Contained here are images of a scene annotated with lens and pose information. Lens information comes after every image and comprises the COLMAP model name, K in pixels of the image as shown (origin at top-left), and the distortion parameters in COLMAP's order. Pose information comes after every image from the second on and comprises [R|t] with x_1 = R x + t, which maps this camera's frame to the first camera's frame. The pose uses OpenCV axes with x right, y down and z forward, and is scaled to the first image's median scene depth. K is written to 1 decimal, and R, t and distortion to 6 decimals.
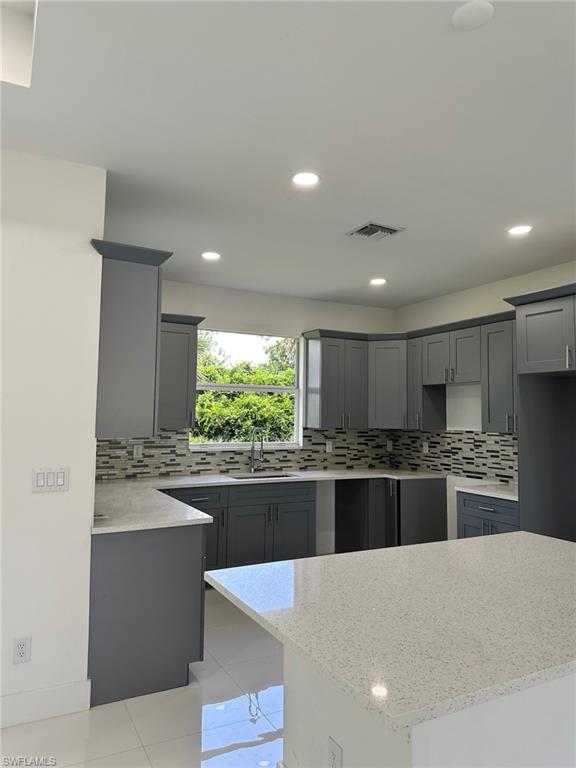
lens RADIAL K [[534.9, 0, 279.8], [0, 534.9, 383.8], [0, 0, 1]] dist [0.073750, -0.070329]
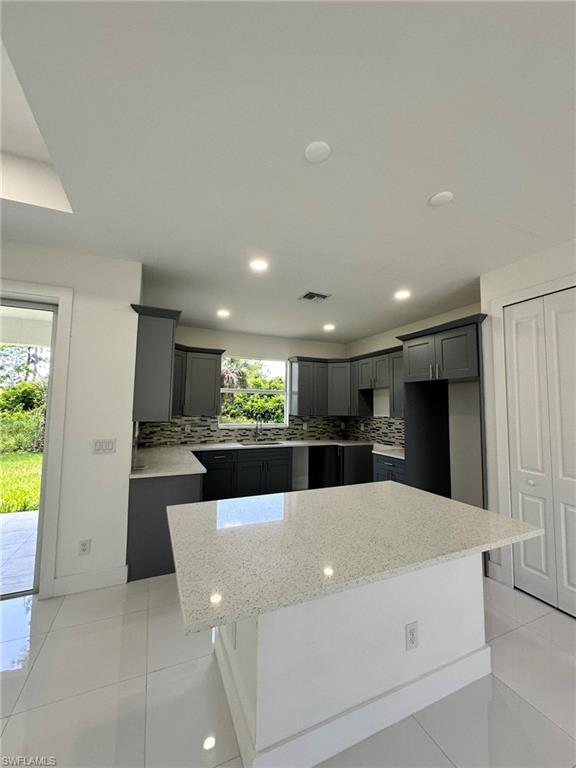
lens RADIAL K [[305.0, 0, 288.9], [0, 305.0, 383.2], [0, 0, 1]] dist [-0.008061, 0.001380]
pose [[0.998625, -0.003461, -0.052299, 0.101064], [0.002494, 0.999825, -0.018544, 0.000352], [0.052354, 0.018388, 0.998459, 0.042671]]
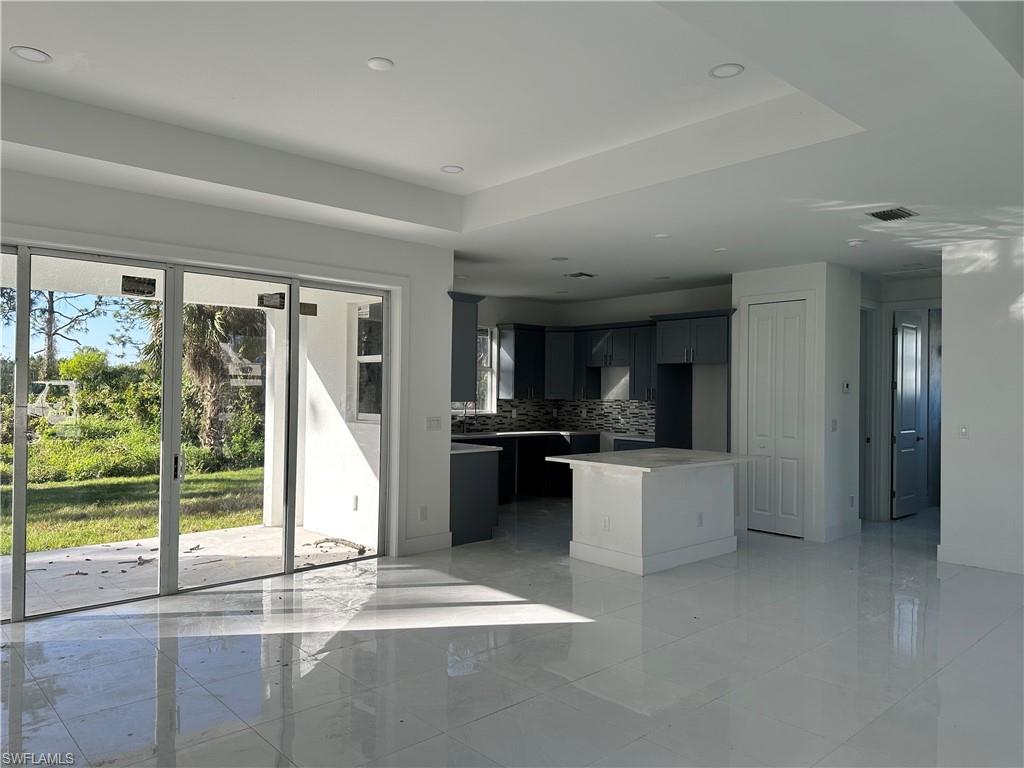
lens RADIAL K [[713.2, 0, 503.9], [0, 713.2, 386.1], [0, 0, 1]] dist [0.073750, -0.070329]
pose [[0.964130, -0.002259, 0.265419, -0.422146], [-0.012381, 0.998493, 0.053471, -0.043064], [-0.265140, -0.054840, 0.962649, -0.698388]]
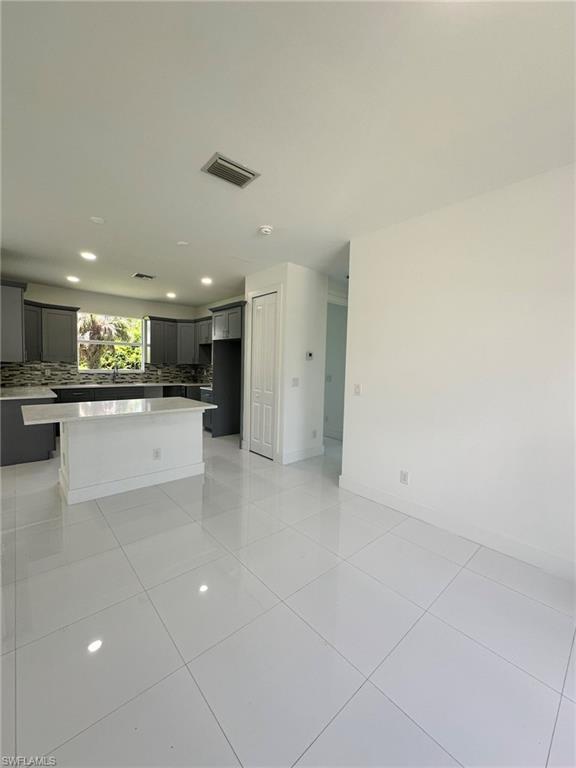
lens RADIAL K [[305.0, 0, 289.1], [0, 305.0, 382.3], [0, 0, 1]] dist [-0.008061, 0.001380]
pose [[0.966203, -0.003373, 0.257759, 0.305425], [-0.028689, 0.992295, 0.120527, -0.003232], [-0.256180, -0.123848, 0.958662, -0.330917]]
